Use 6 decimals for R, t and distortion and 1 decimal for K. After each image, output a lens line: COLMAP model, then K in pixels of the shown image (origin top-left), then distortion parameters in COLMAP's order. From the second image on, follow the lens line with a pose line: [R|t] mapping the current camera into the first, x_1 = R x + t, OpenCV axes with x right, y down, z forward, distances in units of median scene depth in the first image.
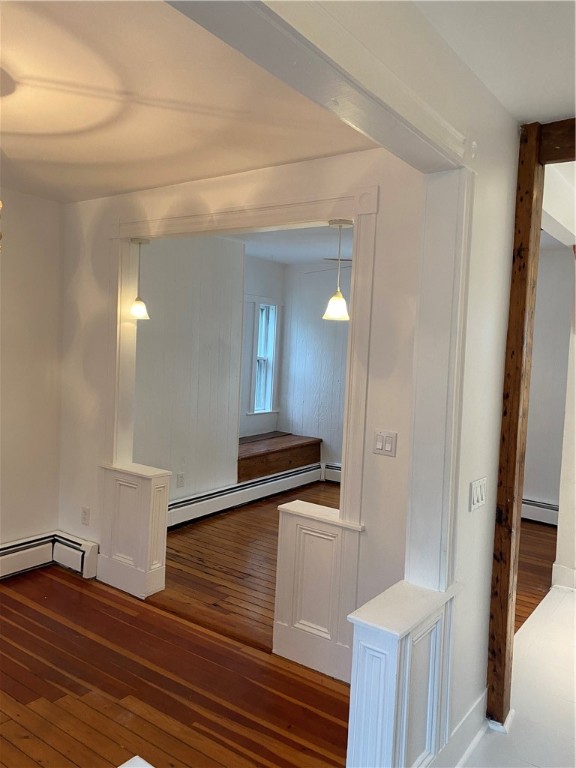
lens RADIAL K [[585.9, 0, 285.5], [0, 585.9, 378.1], [0, 0, 1]] dist [0.021761, -0.021907]
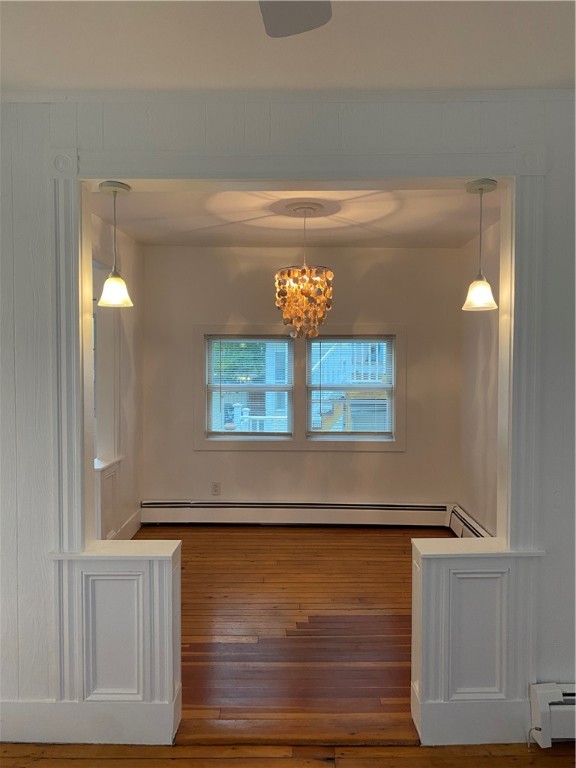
lens RADIAL K [[585.9, 0, 287.9], [0, 585.9, 380.7], [0, 0, 1]] dist [0.021761, -0.021907]
pose [[0.803816, -0.057920, 0.592052, -0.530695], [0.060283, 0.998056, 0.015793, -0.023642], [-0.591816, 0.022996, 0.805745, 0.431464]]
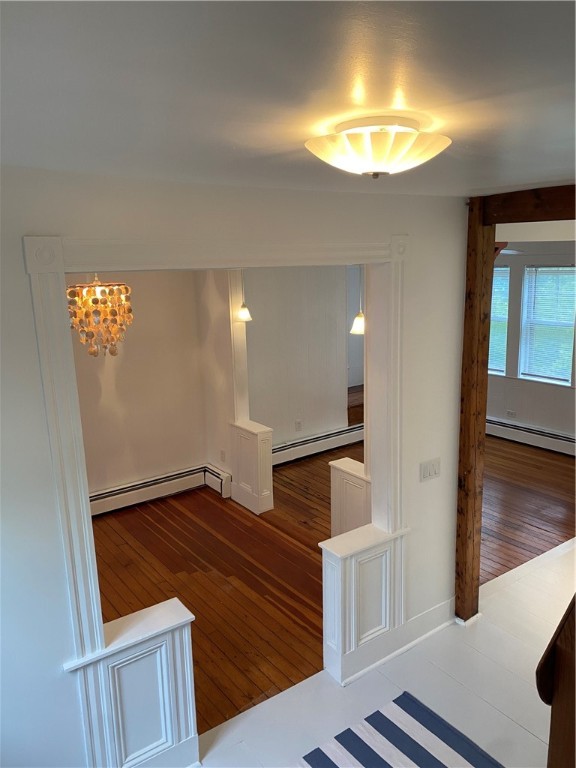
lens RADIAL K [[585.9, 0, 287.3], [0, 585.9, 372.7], [0, 0, 1]] dist [0.021761, -0.021907]
pose [[0.945583, -0.006536, -0.325315, 0.321354], [0.054300, 0.988948, 0.137963, -0.179780], [0.320818, -0.148120, 0.935487, -0.301039]]
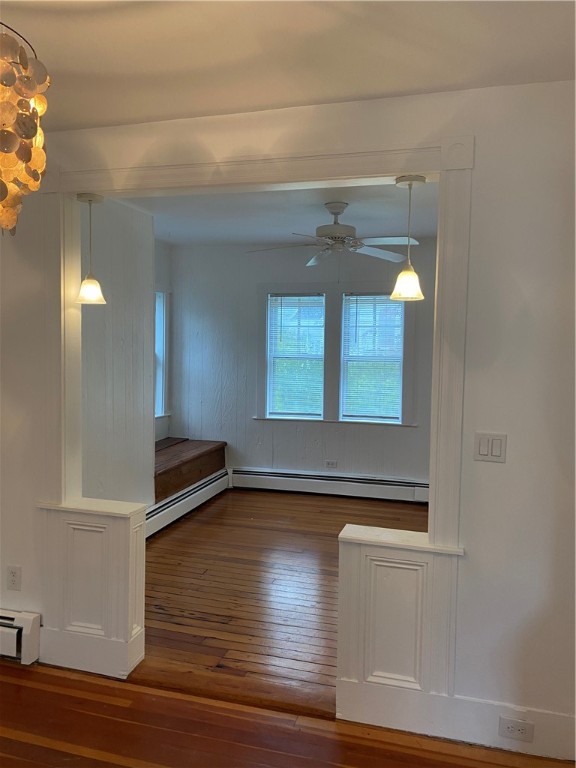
lens RADIAL K [[585.9, 0, 271.5], [0, 585.9, 380.9], [0, 0, 1]] dist [0.021761, -0.021907]
pose [[0.942749, -0.047091, 0.330160, -0.314898], [0.042392, 0.998871, 0.021423, -0.011099], [-0.330796, -0.006200, 0.943682, 0.249747]]
